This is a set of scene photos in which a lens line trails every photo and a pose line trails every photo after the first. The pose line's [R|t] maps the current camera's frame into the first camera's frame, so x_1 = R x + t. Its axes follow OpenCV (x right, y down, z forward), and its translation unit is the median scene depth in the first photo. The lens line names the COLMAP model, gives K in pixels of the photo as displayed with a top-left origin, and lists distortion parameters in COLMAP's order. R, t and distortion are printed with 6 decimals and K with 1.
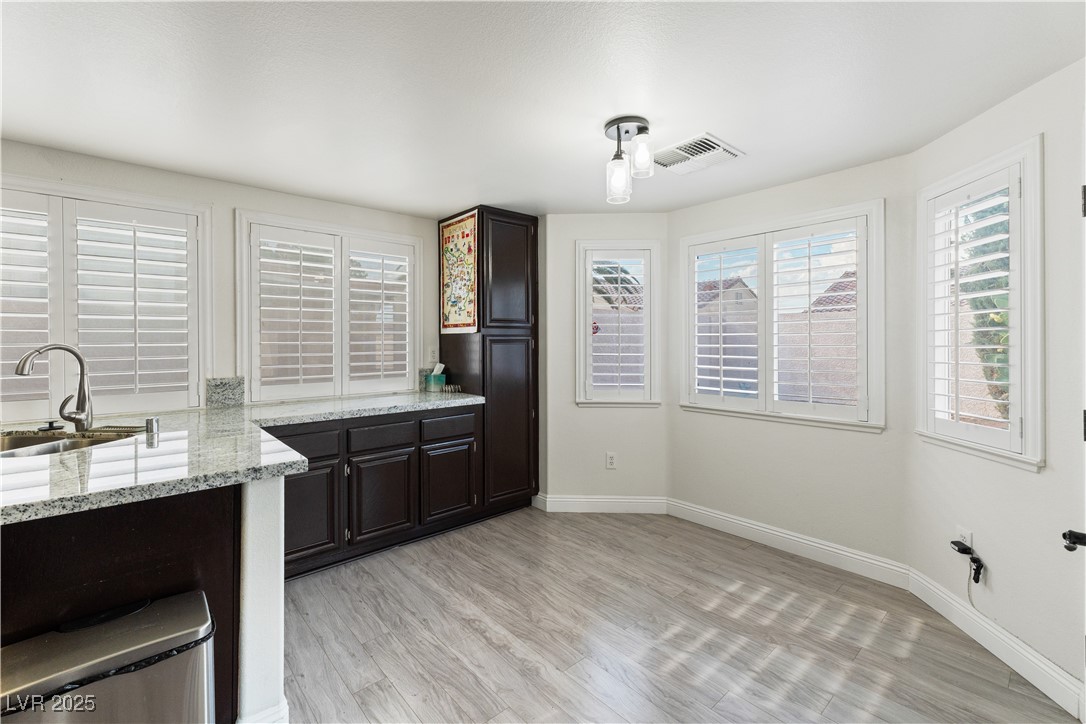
lens RADIAL K [[463.9, 0, 555.0], [0, 463.9, 340.7], [0, 0, 1]] dist [0.002739, 0.000562]
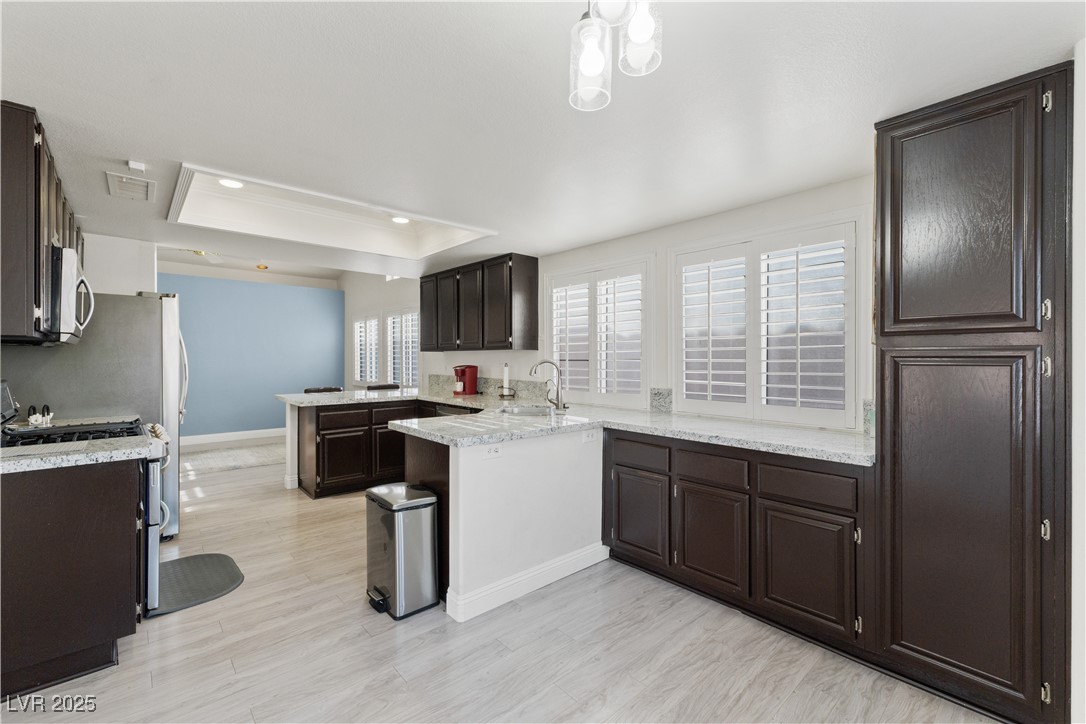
lens RADIAL K [[463.9, 0, 545.2], [0, 463.9, 358.4], [0, 0, 1]] dist [0.002739, 0.000562]
pose [[-0.010712, 0.003987, -0.999935, 0.513543], [0.001024, 0.999992, 0.003976, -0.003426], [0.999942, -0.000981, -0.010716, 0.719597]]
